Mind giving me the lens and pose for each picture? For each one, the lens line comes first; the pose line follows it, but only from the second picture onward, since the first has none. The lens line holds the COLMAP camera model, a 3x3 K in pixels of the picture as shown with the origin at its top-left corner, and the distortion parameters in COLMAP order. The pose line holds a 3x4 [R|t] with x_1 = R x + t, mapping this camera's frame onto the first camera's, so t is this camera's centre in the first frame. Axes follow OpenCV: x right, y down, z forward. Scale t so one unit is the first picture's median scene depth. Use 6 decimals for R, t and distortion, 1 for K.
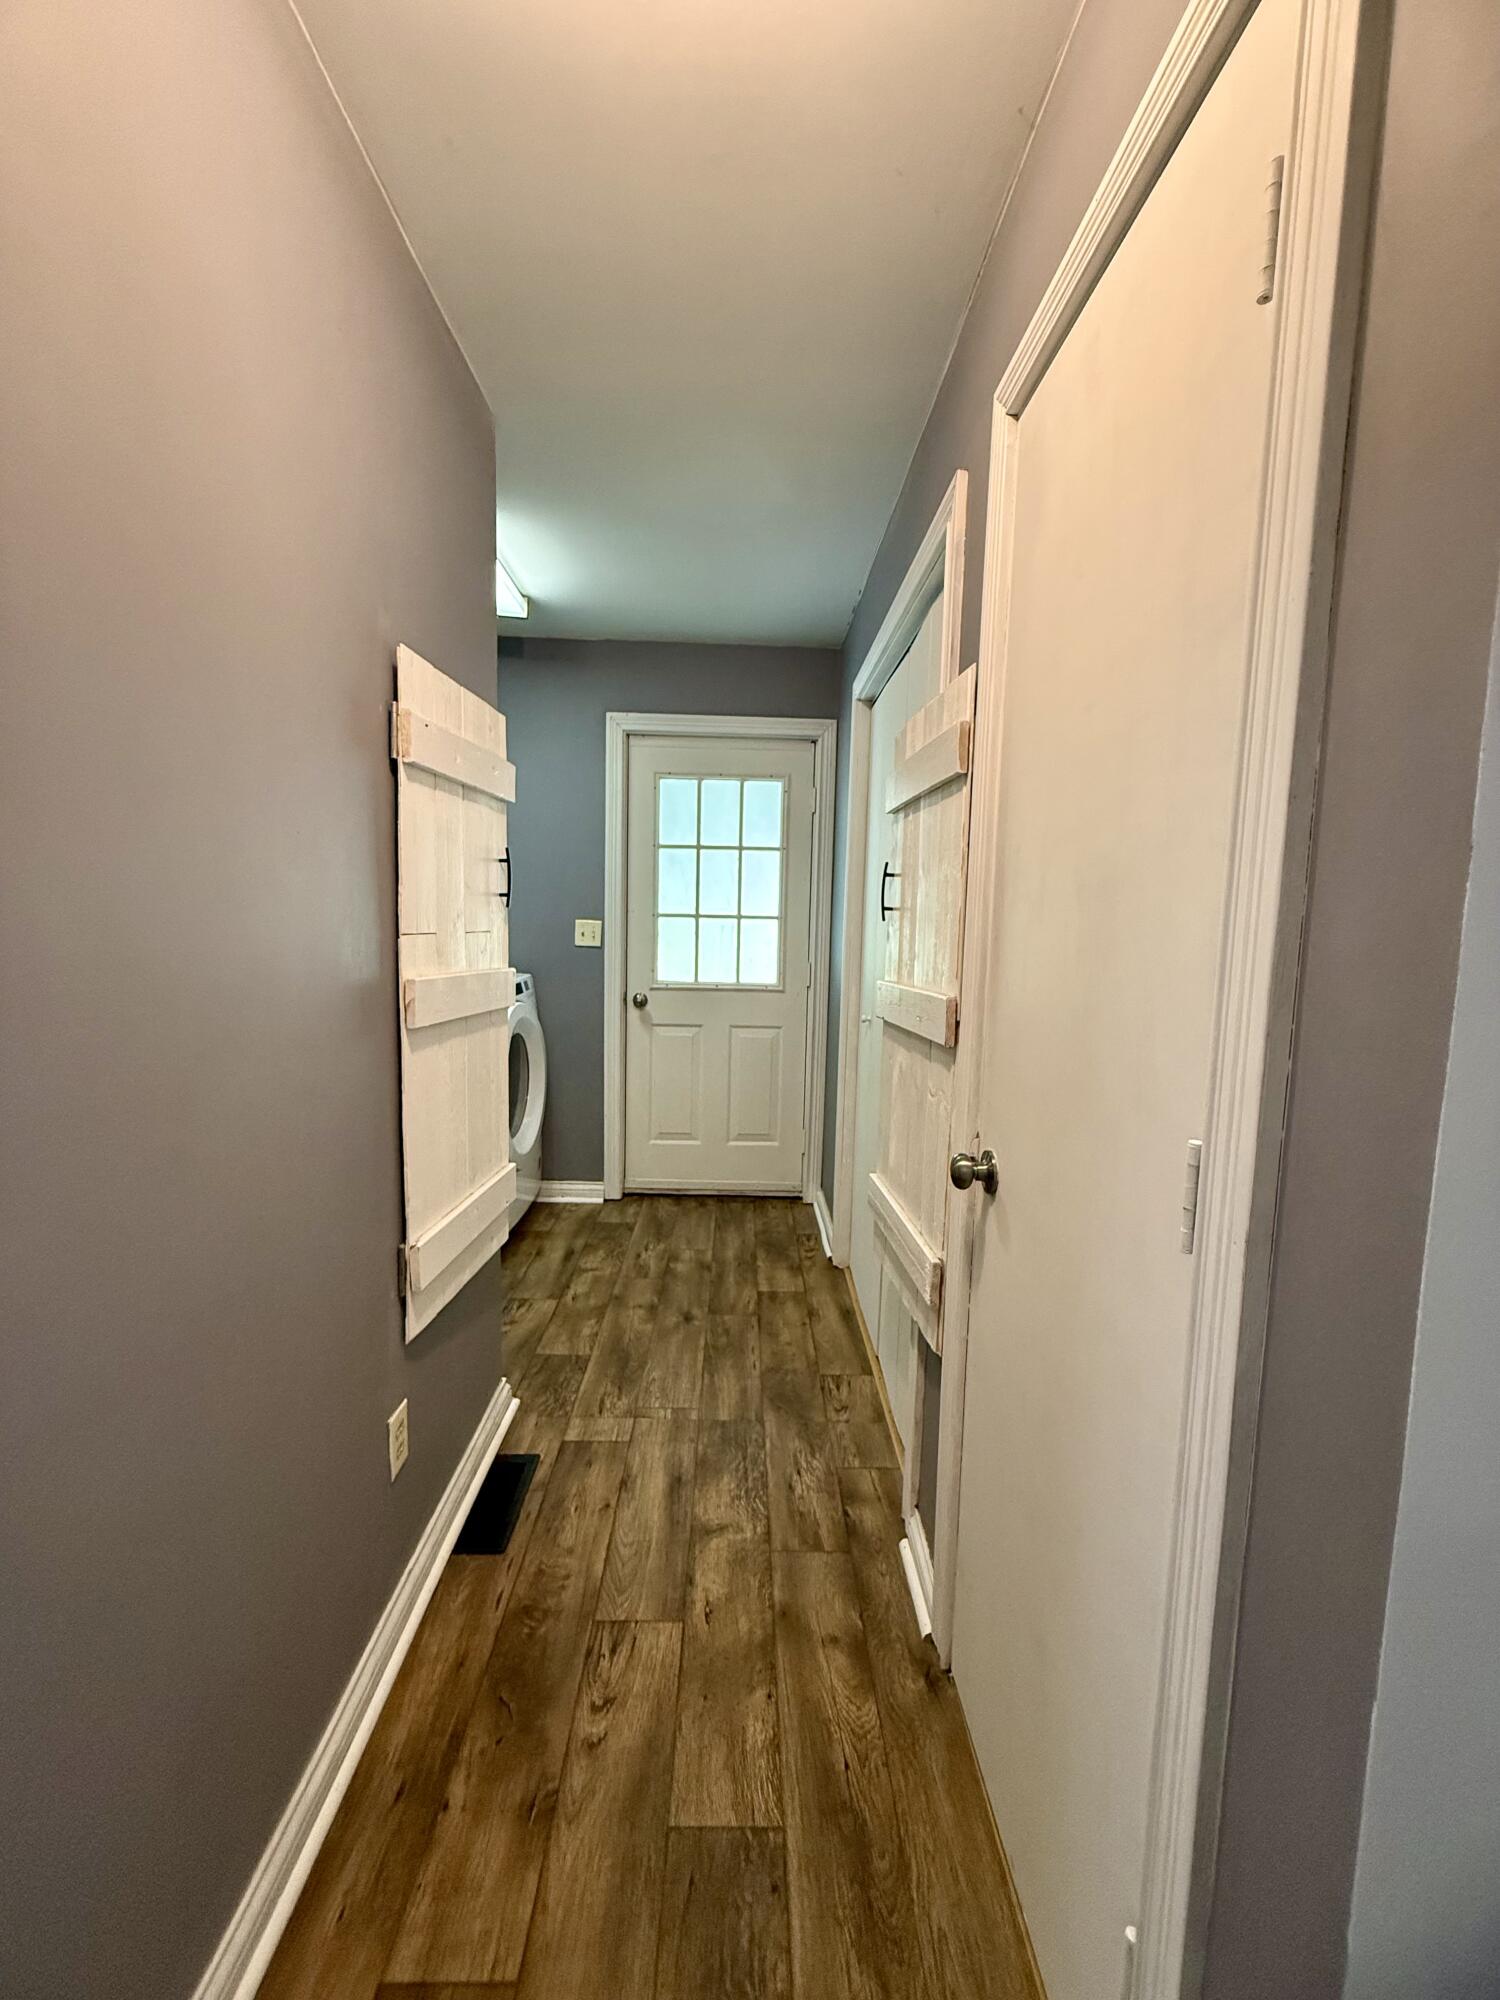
lens RADIAL K [[795.6, 0, 749.1], [0, 795.6, 992.5], [0, 0, 1]] dist [-0.000380, 0.000284]
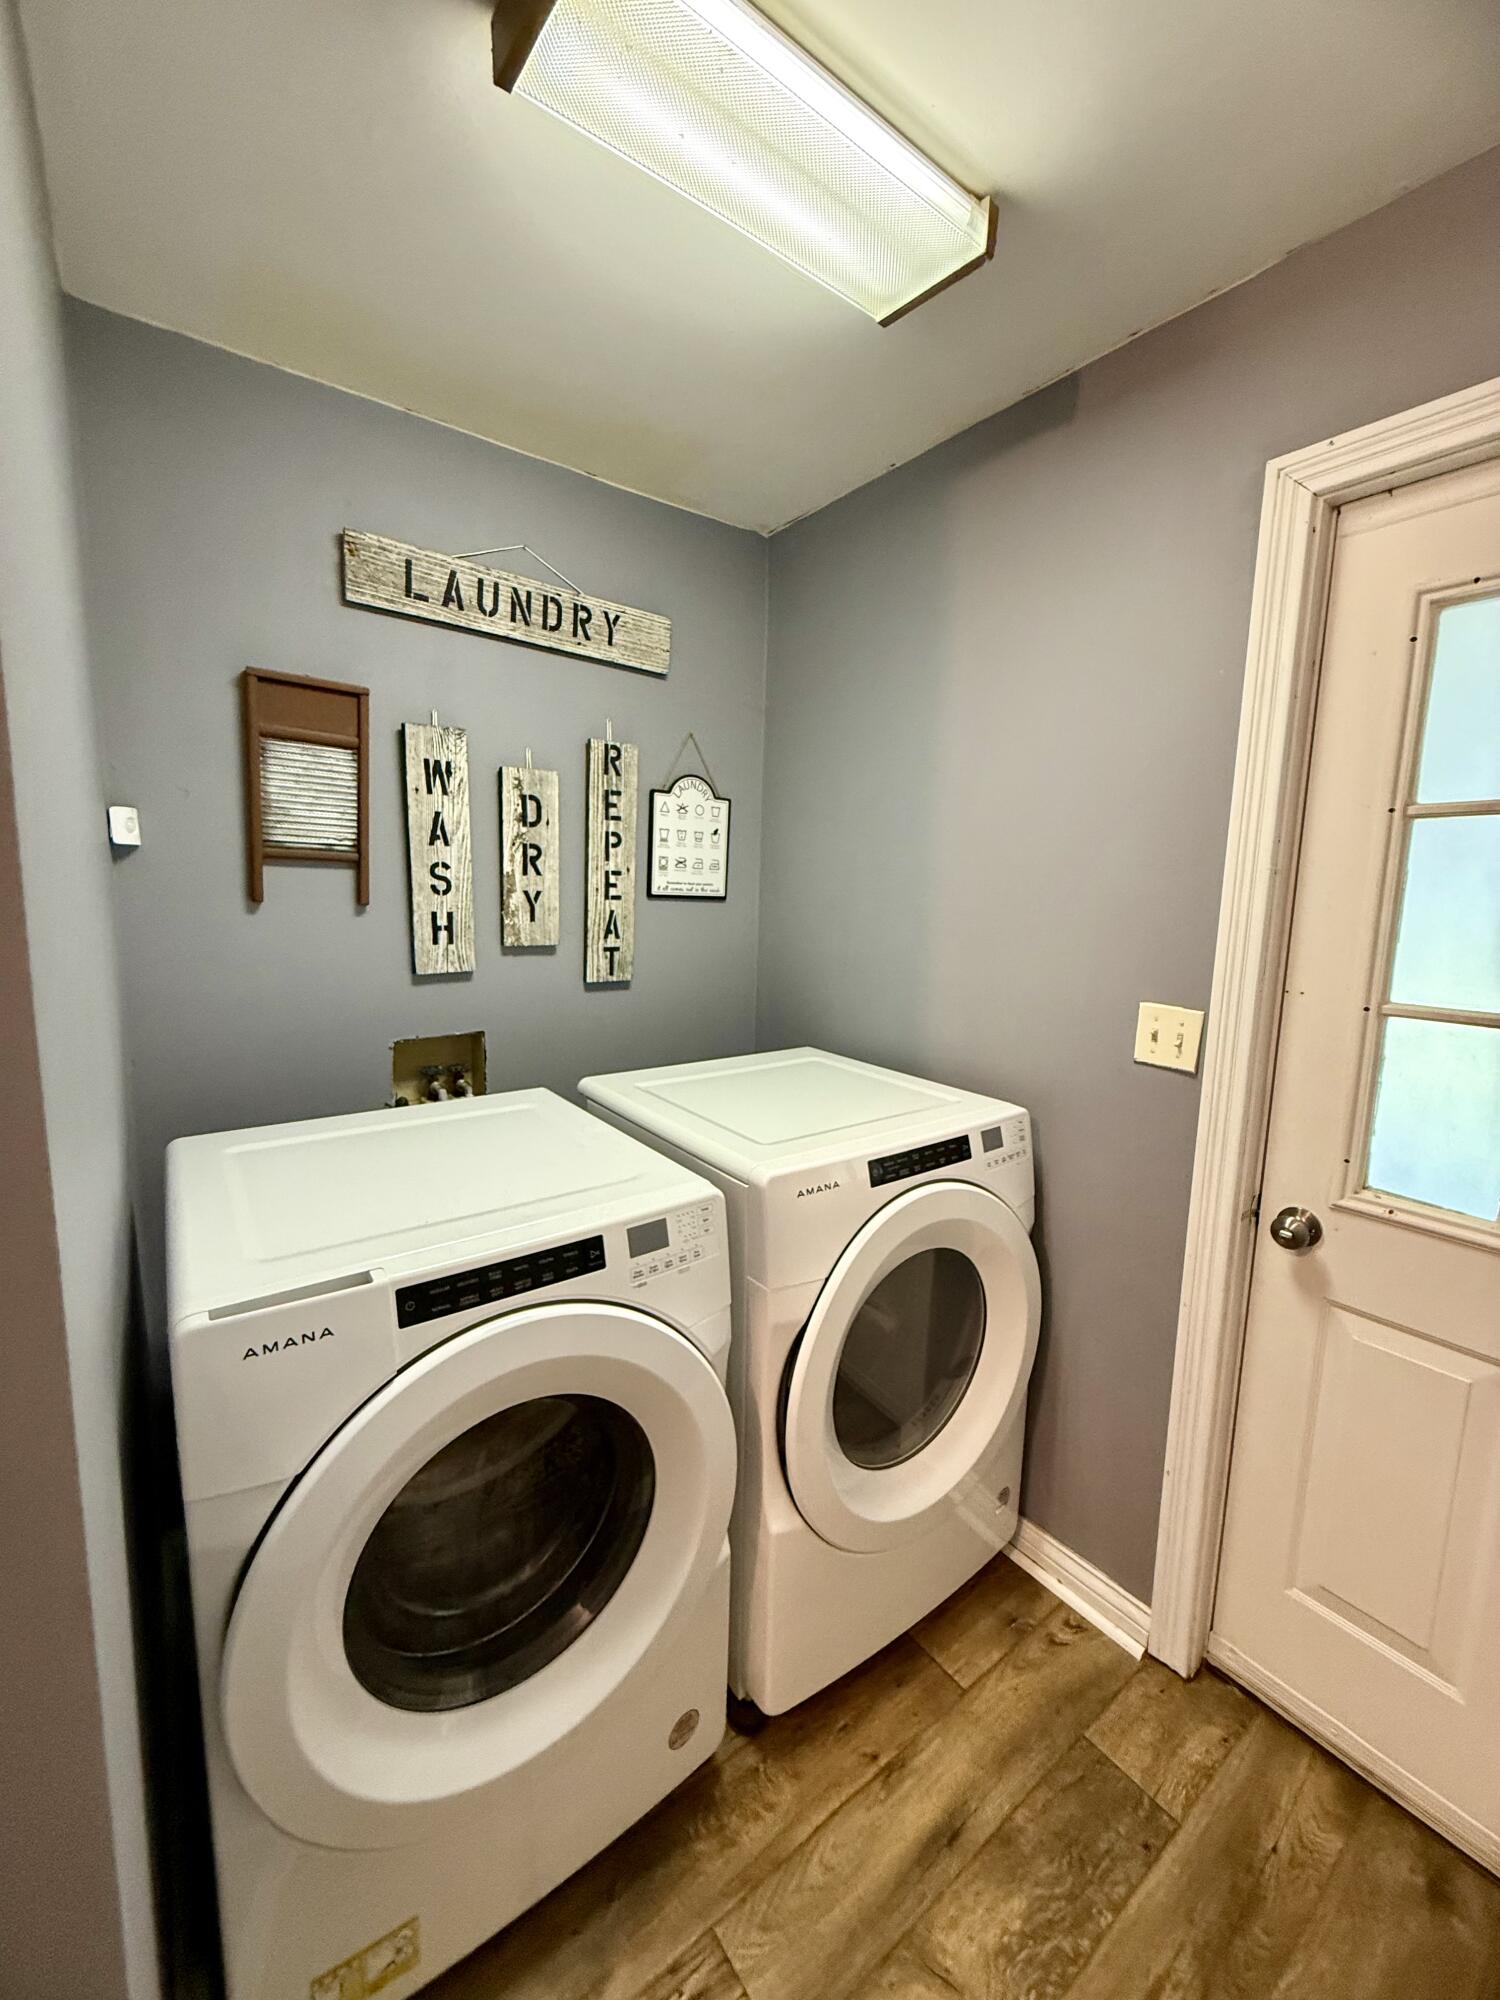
lens RADIAL K [[795.6, 0, 753.0], [0, 795.6, 998.7], [0, 0, 1]] dist [-0.000380, 0.000284]
pose [[0.591909, 0.097299, -0.800110, 0.000948], [-0.079234, 0.994903, 0.062372, -0.101727], [0.802101, 0.026477, 0.596601, 0.569706]]
